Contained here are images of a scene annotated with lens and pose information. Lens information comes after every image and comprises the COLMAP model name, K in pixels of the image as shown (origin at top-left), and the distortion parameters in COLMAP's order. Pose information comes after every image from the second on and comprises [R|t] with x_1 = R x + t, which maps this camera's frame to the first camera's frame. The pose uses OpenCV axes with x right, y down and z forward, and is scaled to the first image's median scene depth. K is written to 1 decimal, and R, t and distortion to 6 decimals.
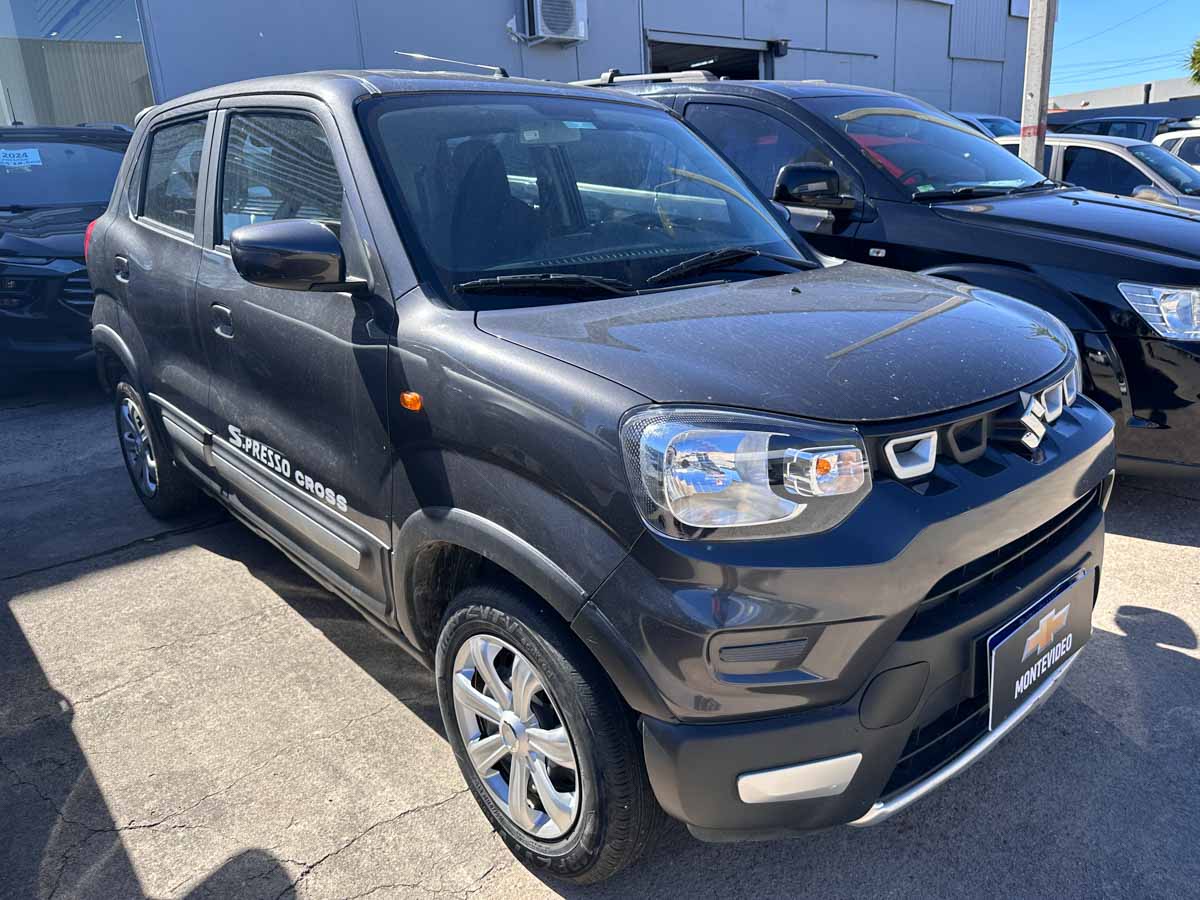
lens RADIAL K [[849.1, 0, 597.0], [0, 849.1, 450.9], [0, 0, 1]] dist [-0.021124, -0.002504]
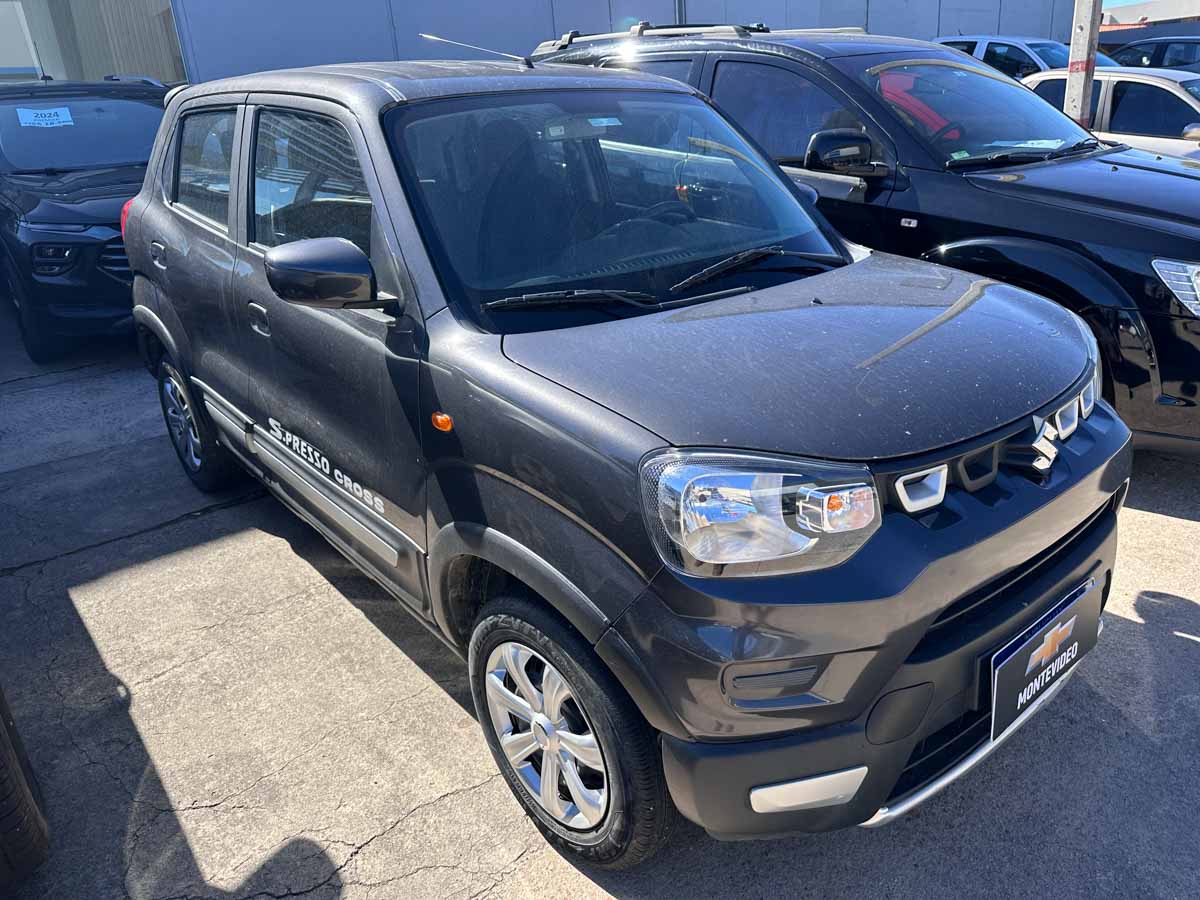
lens RADIAL K [[849.1, 0, 606.3], [0, 849.1, 449.1], [0, 0, 1]] dist [-0.021124, -0.002504]
pose [[0.999534, -0.003175, -0.030344, 0.012620], [0.005567, 0.996855, 0.079050, -0.094975], [0.029997, -0.079182, 0.996409, -0.031976]]
